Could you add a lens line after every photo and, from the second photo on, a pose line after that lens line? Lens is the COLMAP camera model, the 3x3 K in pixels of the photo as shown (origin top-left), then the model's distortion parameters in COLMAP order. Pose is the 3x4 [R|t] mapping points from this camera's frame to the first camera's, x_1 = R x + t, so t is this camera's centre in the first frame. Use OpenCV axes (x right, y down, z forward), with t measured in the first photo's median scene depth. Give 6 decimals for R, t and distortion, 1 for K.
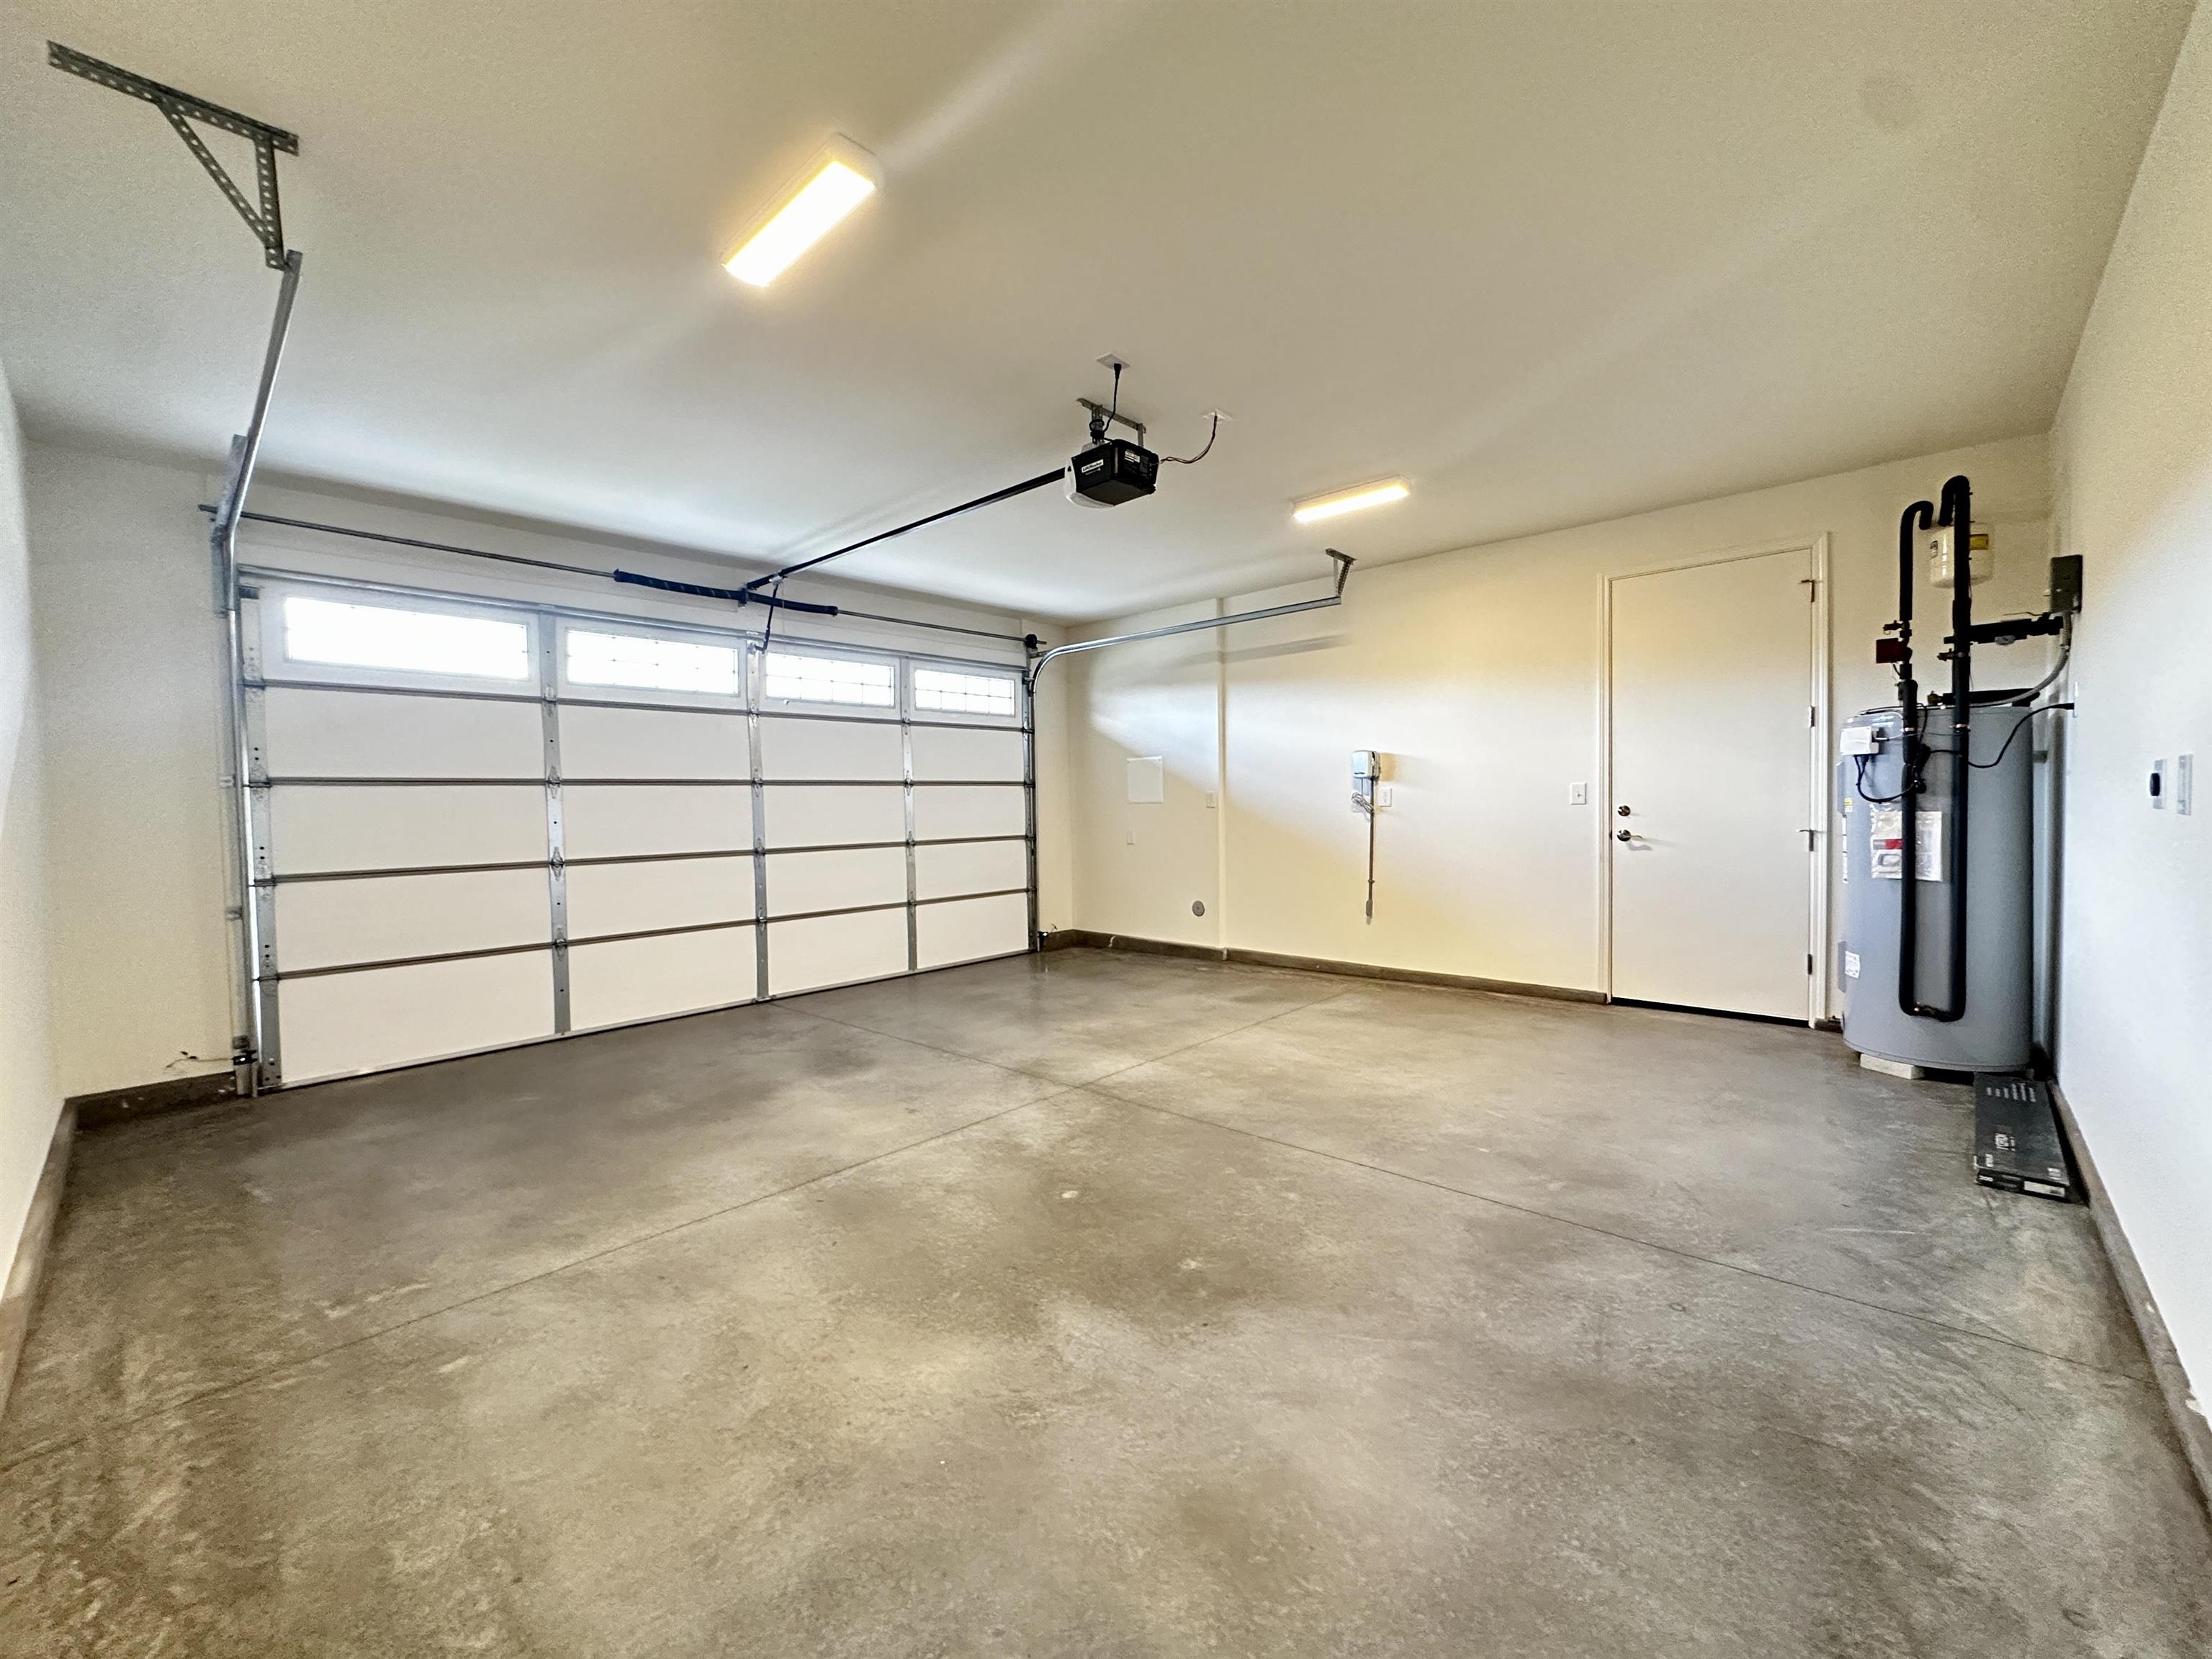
lens RADIAL K [[884.4, 0, 1102.8], [0, 884.4, 827.2], [0, 0, 1]] dist [-0.008991, 0.001485]
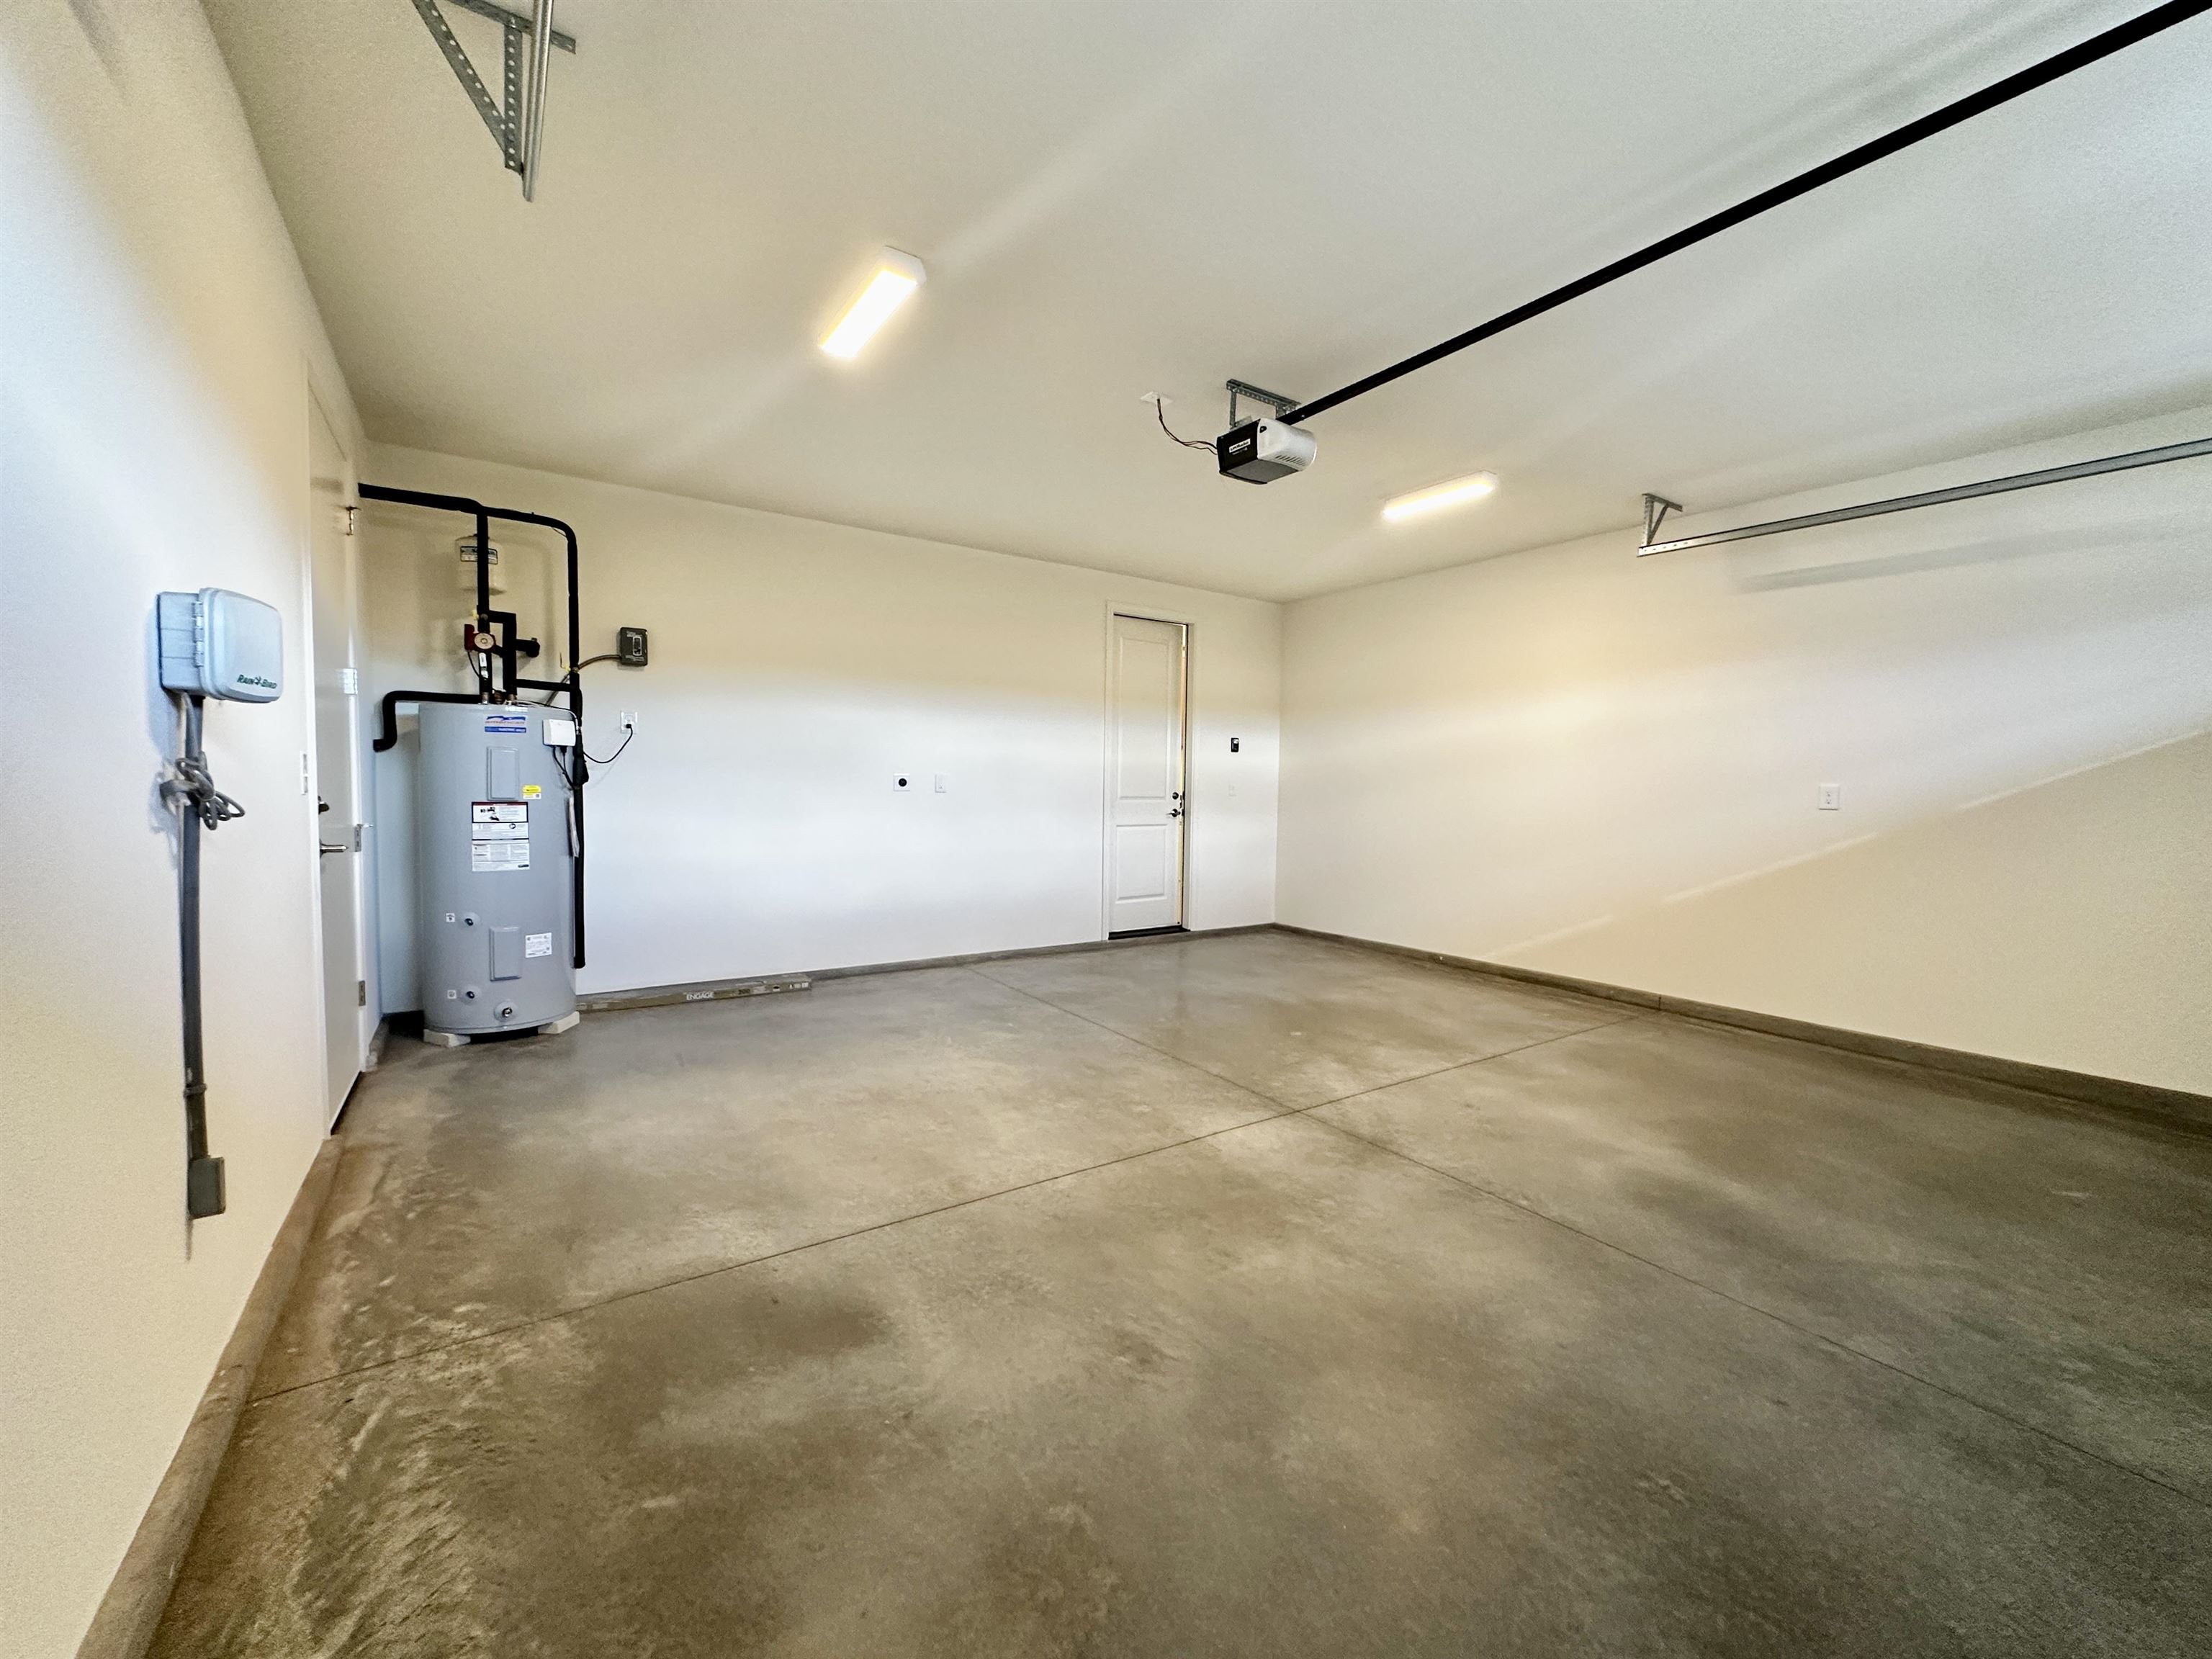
lens RADIAL K [[884.4, 0, 1104.0], [0, 884.4, 821.3], [0, 0, 1]] dist [-0.008991, 0.001485]
pose [[-0.976113, -0.004284, 0.217222, -0.031133], [0.009814, 0.997916, 0.063780, -0.052344], [-0.217042, 0.064388, -0.974036, 1.880259]]
